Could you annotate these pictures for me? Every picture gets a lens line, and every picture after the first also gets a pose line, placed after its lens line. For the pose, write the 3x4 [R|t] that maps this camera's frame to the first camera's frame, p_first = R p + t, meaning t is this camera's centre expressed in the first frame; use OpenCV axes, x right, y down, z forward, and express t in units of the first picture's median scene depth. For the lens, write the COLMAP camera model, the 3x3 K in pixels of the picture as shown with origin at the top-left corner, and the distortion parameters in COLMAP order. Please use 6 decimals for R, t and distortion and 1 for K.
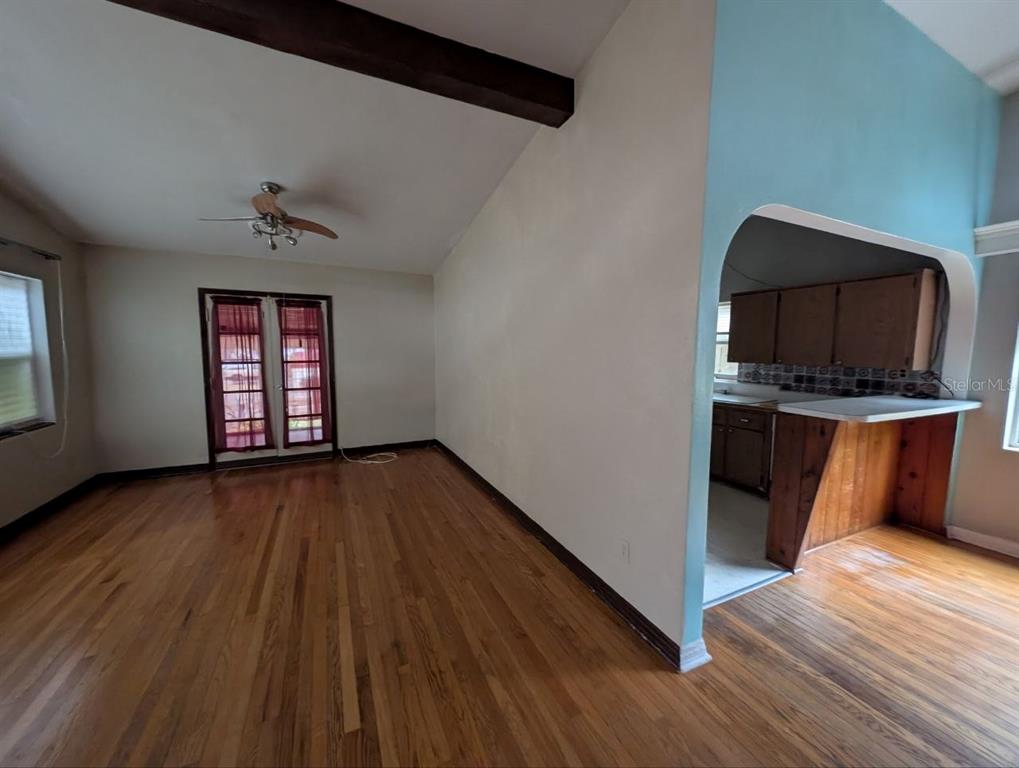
lens RADIAL K [[382.0, 0, 507.8], [0, 382.0, 380.7], [0, 0, 1]] dist [0.002727, -0.002909]
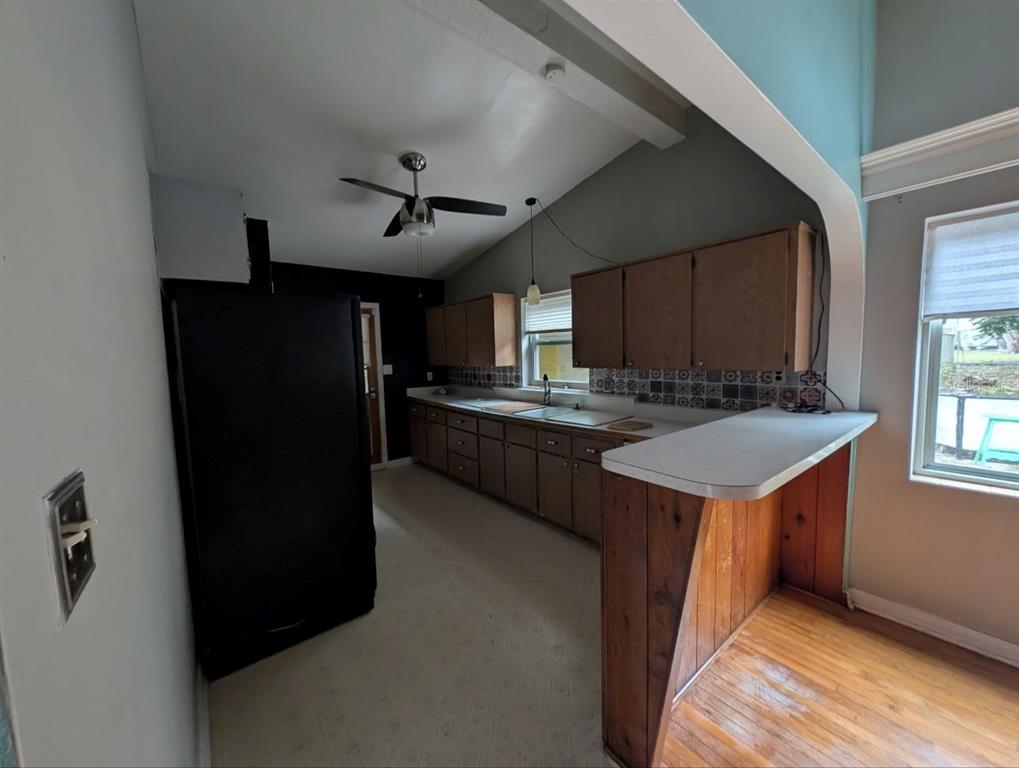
lens RADIAL K [[382.0, 0, 504.6], [0, 382.0, 383.2], [0, 0, 1]] dist [0.002727, -0.002909]
pose [[0.971430, -0.060680, 0.229436, 0.381914], [0.062791, 0.998025, -0.001906, -0.036171], [-0.228868, 0.016258, 0.973322, 0.431513]]
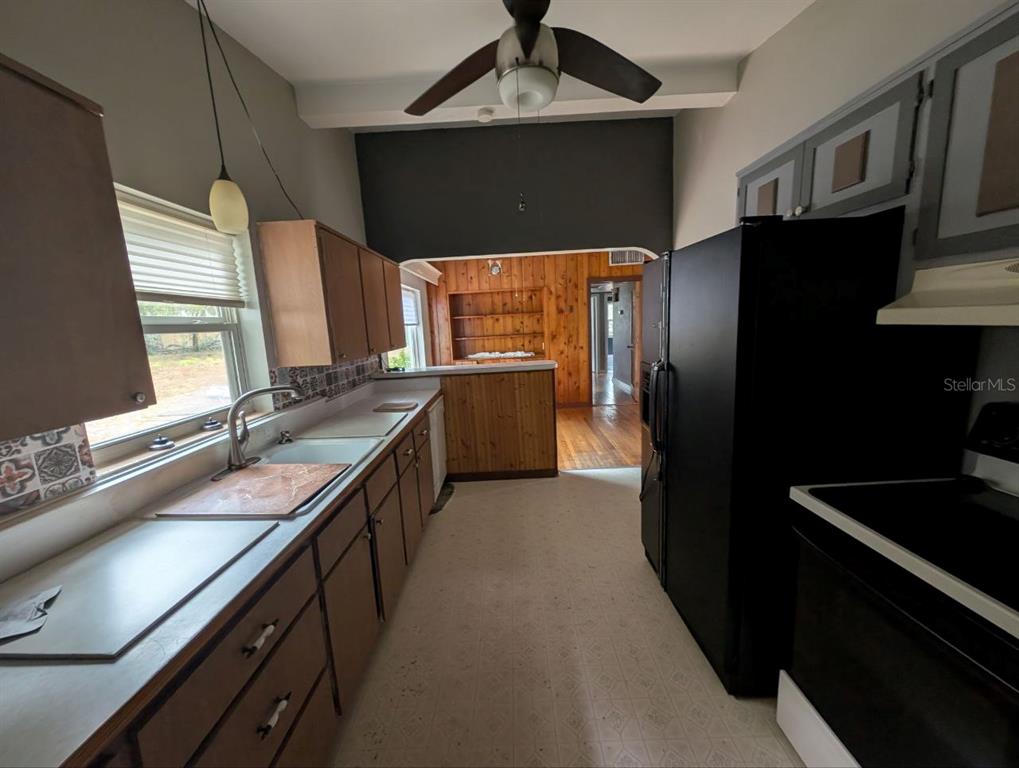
lens RADIAL K [[382.0, 0, 507.0], [0, 382.0, 385.6], [0, 0, 1]] dist [0.002727, -0.002909]
pose [[-0.901575, -0.032302, 0.431415, 0.216020], [0.082304, 0.966189, 0.244345, -0.171049], [-0.424721, 0.255803, -0.868434, 1.846819]]
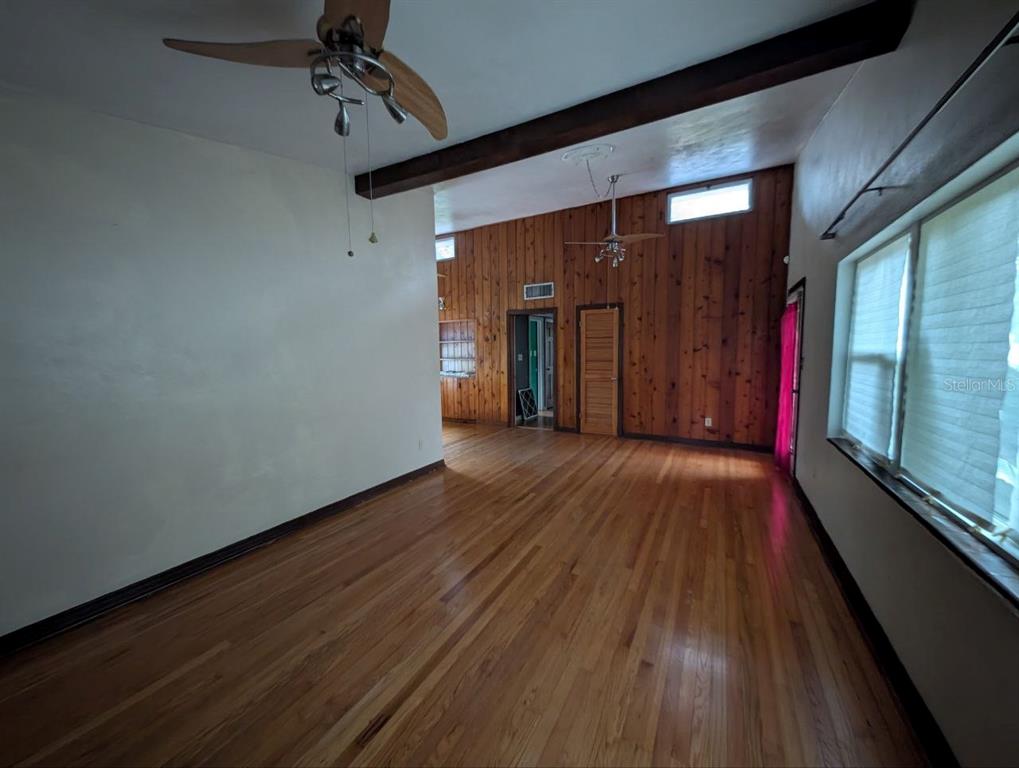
lens RADIAL K [[382.0, 0, 509.2], [0, 382.0, 384.6], [0, 0, 1]] dist [0.002727, -0.002909]
pose [[-0.589307, -0.073591, 0.804550, -1.077170], [0.079146, 0.985794, 0.148141, -0.099644], [-0.804023, 0.150977, -0.575111, 1.155806]]
